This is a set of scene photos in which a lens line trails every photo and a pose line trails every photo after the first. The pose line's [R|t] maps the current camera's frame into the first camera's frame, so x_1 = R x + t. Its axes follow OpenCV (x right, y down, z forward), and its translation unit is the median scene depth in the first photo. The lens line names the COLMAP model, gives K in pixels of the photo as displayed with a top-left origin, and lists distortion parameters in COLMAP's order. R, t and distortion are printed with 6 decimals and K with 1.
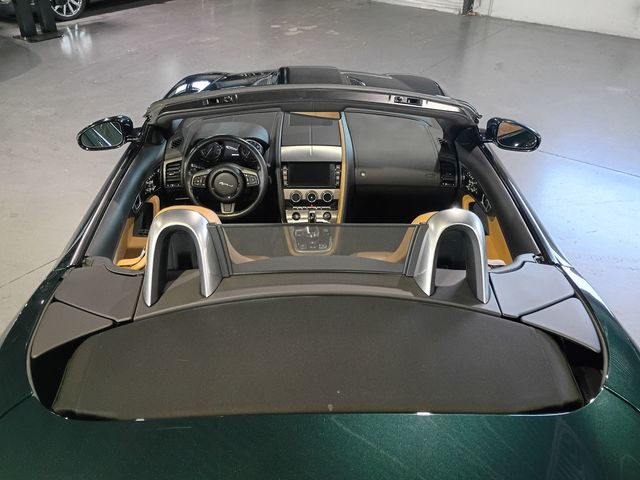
lens RADIAL K [[548.7, 0, 319.8], [0, 548.7, 230.5], [0, 0, 1]] dist [0.087893, -0.090486]
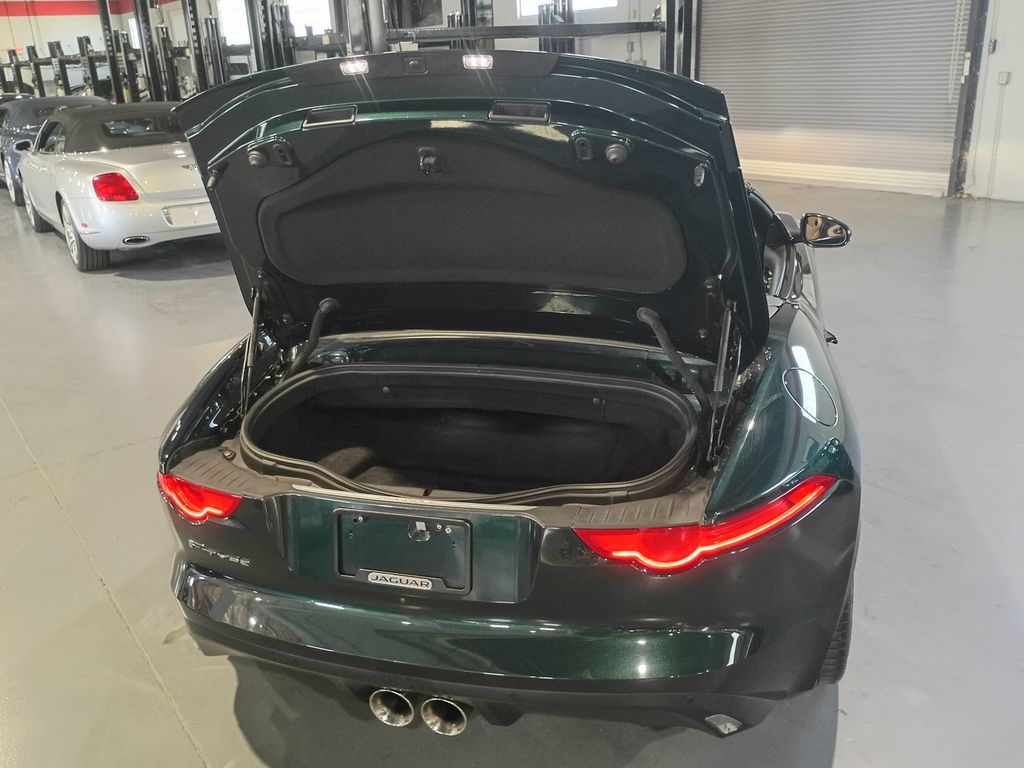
lens RADIAL K [[871.8, 0, 506.1], [0, 871.8, 380.4], [0, 0, 1]] dist [0.099880, -0.122725]
pose [[0.951756, 0.054371, -0.302000, 0.300153], [-0.118944, 0.972601, -0.199751, 0.407660], [0.282865, 0.226035, 0.932146, -0.426627]]
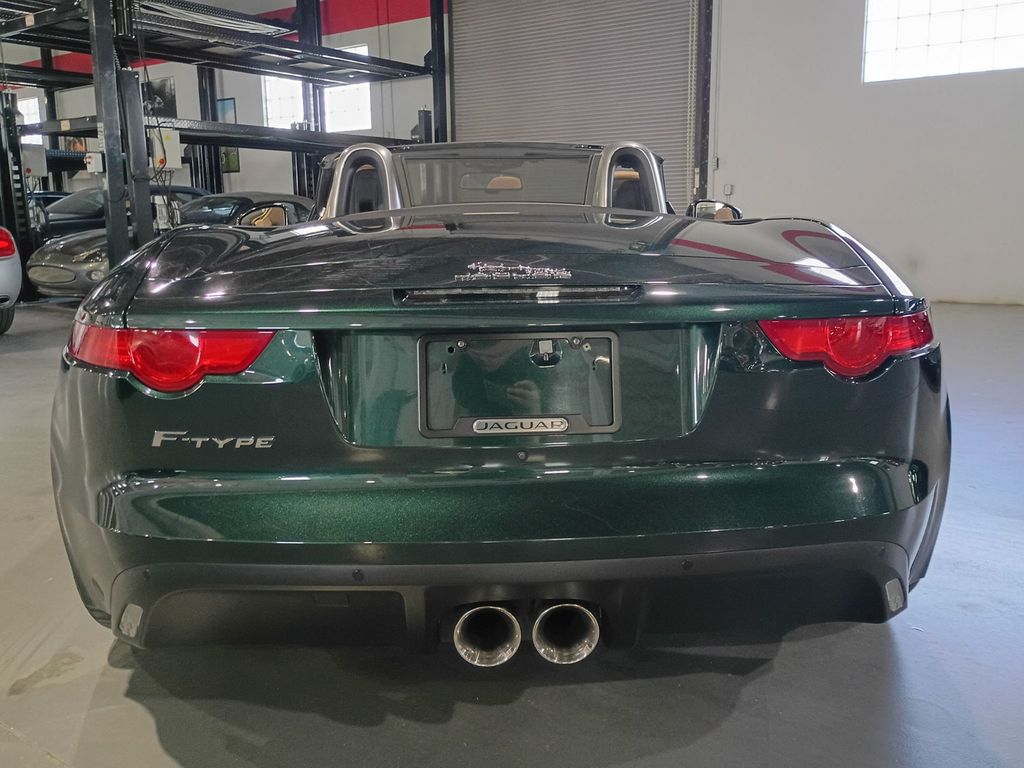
lens RADIAL K [[878.0, 0, 511.7], [0, 878.0, 368.8], [0, 0, 1]] dist [0.087893, -0.090486]
pose [[0.999628, -0.026927, 0.004421, 0.004429], [0.026526, 0.920881, -0.388941, 0.604634], [0.006402, 0.388913, 0.921252, -0.238538]]
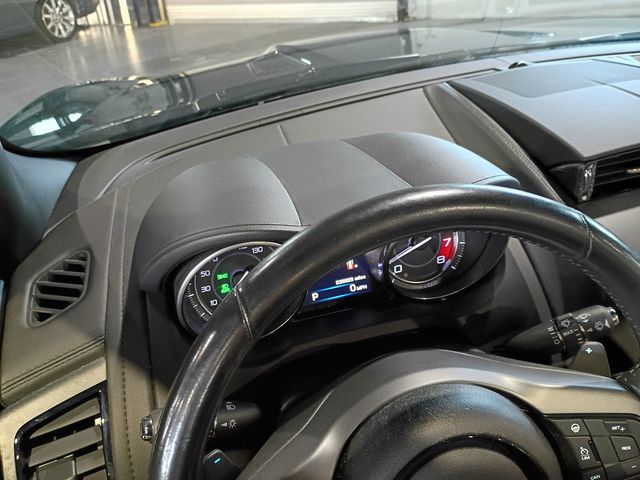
lens RADIAL K [[556.4, 0, 313.0], [0, 556.4, 239.5], [0, 0, 1]] dist [0.074486, -0.101264]
pose [[0.970038, -0.185001, 0.157484, -0.205588], [0.196968, 0.978320, -0.063985, -0.147663], [-0.142232, 0.093087, 0.985446, 0.809079]]
